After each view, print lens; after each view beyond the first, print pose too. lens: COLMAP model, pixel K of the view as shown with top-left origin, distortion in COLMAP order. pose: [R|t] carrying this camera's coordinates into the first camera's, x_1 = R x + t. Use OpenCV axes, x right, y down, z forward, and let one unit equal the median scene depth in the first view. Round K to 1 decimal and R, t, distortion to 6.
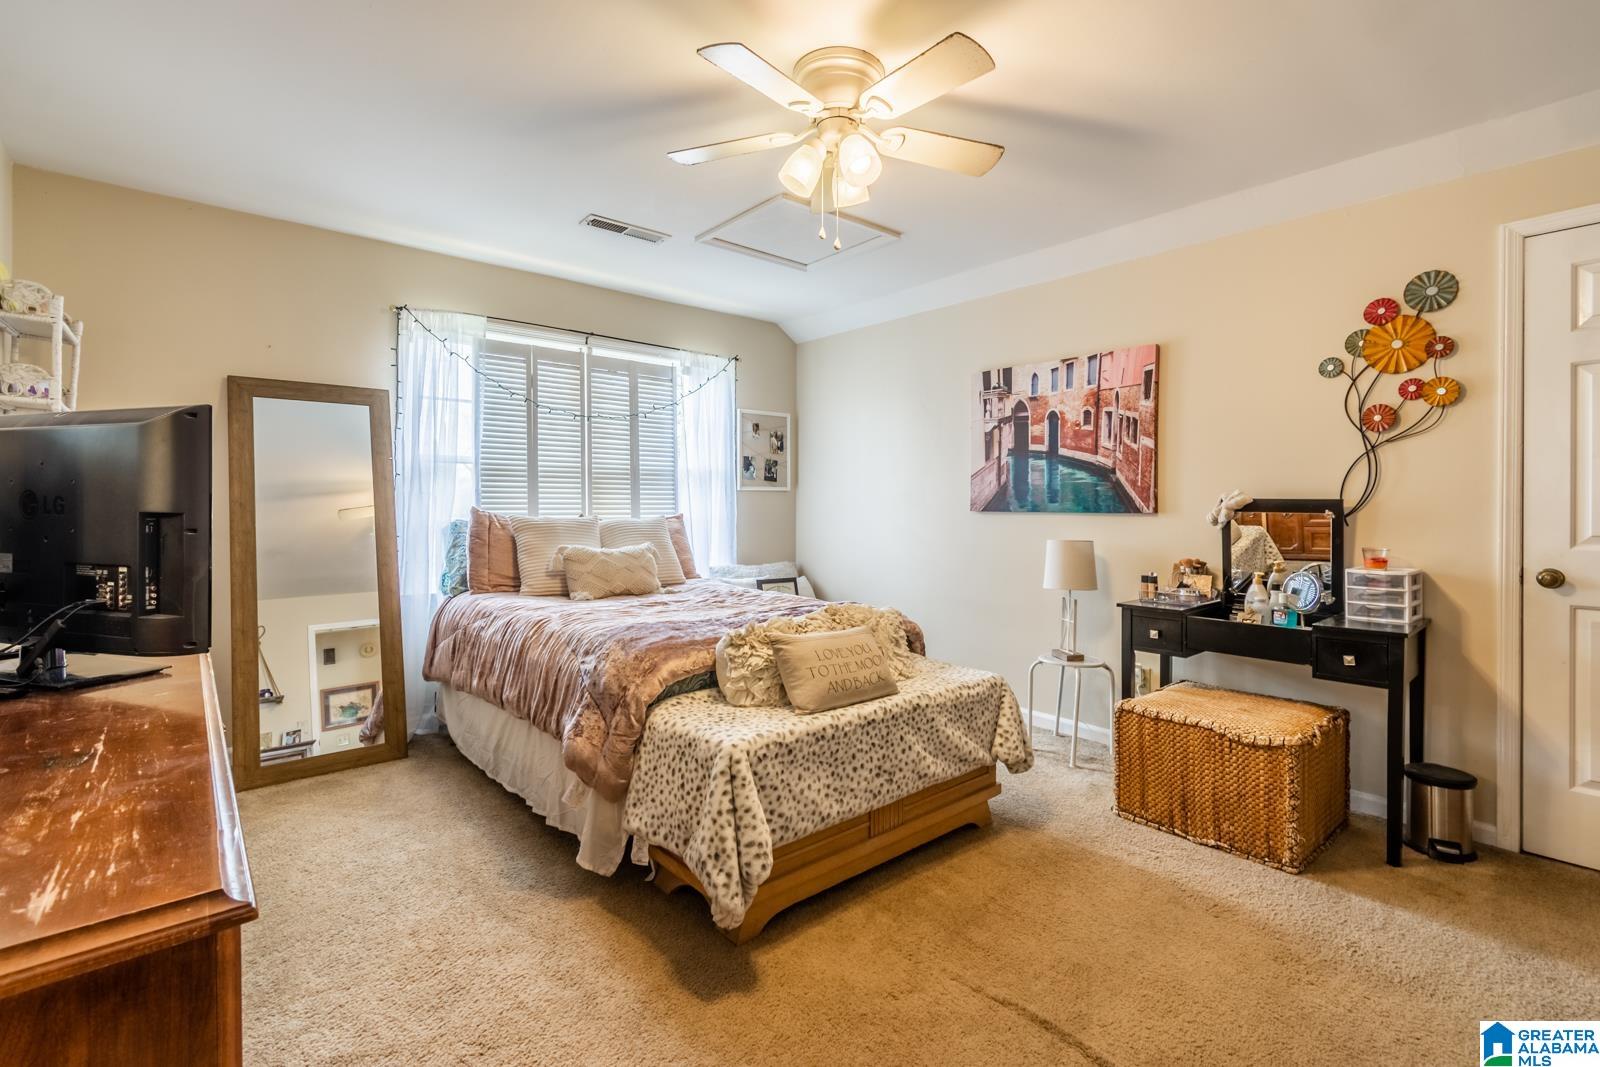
lens RADIAL K [[715.9, 0, 804.5], [0, 715.9, 508.9], [0, 0, 1]] dist [0.001479, 0.000095]
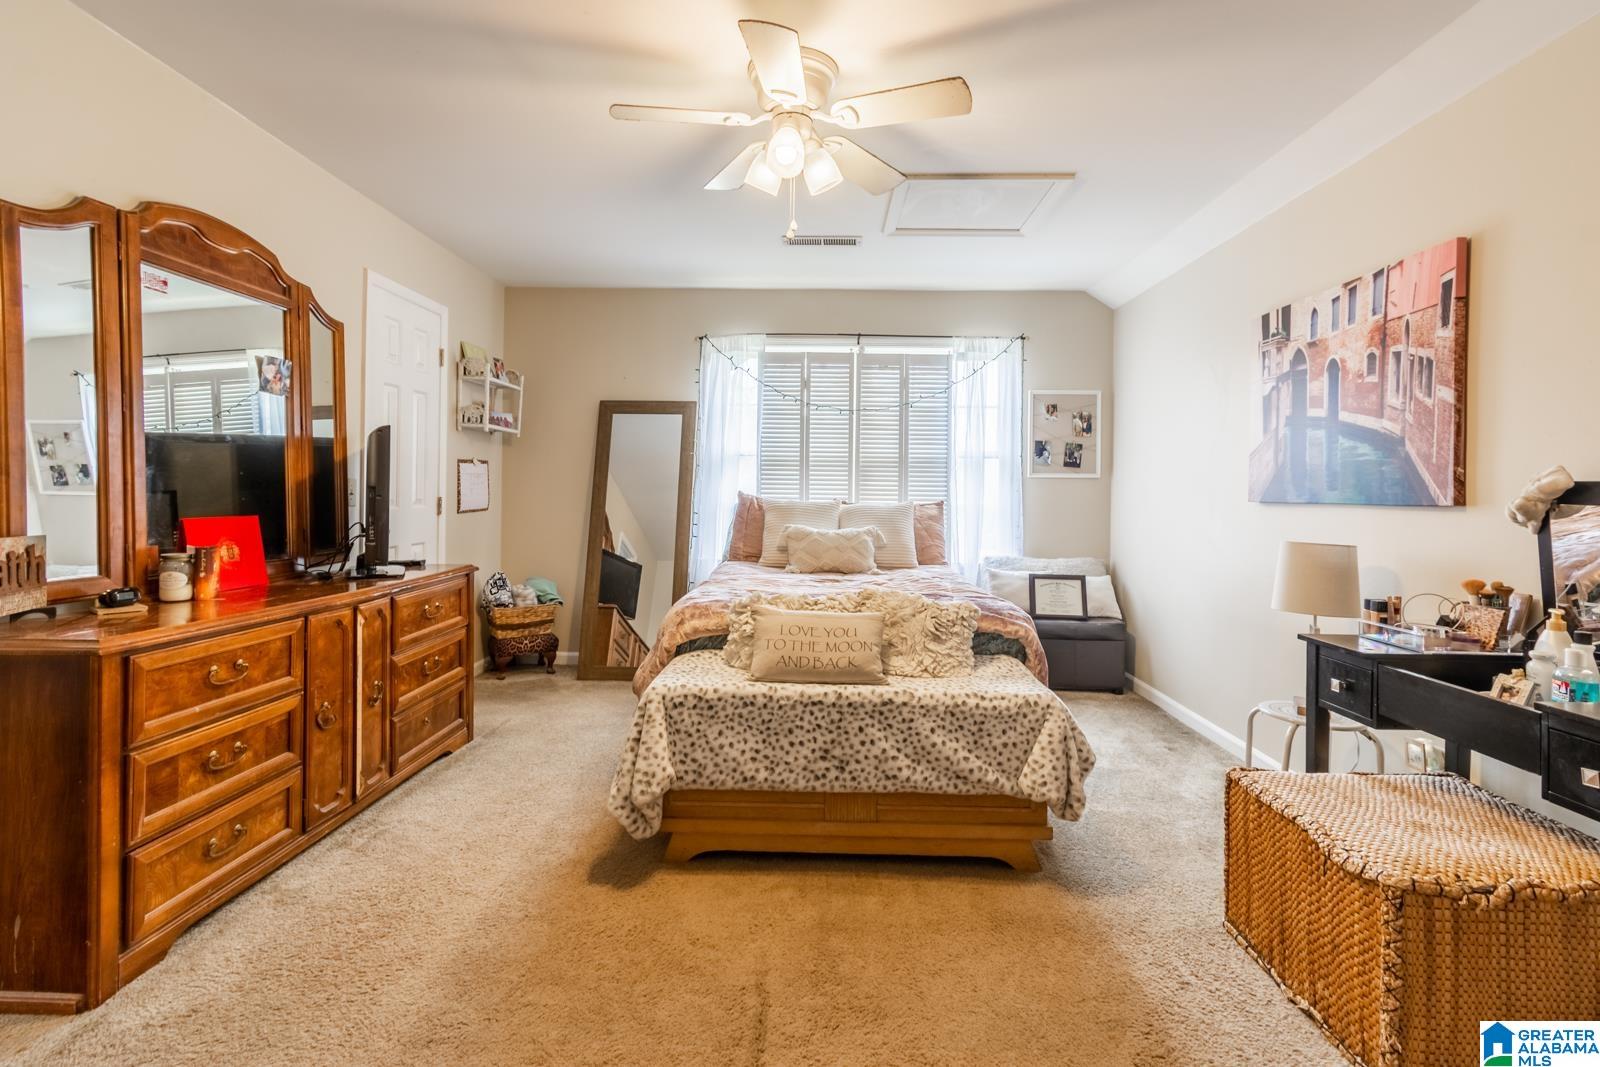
lens RADIAL K [[730.1, 0, 807.6], [0, 730.1, 494.5], [0, 0, 1]] dist [0.001525, 0.000027]
pose [[0.752917, 0.008560, -0.658060, 0.462529], [-0.015031, 0.999878, -0.004192, 0.006953], [0.657944, 0.013048, 0.752954, 0.135235]]
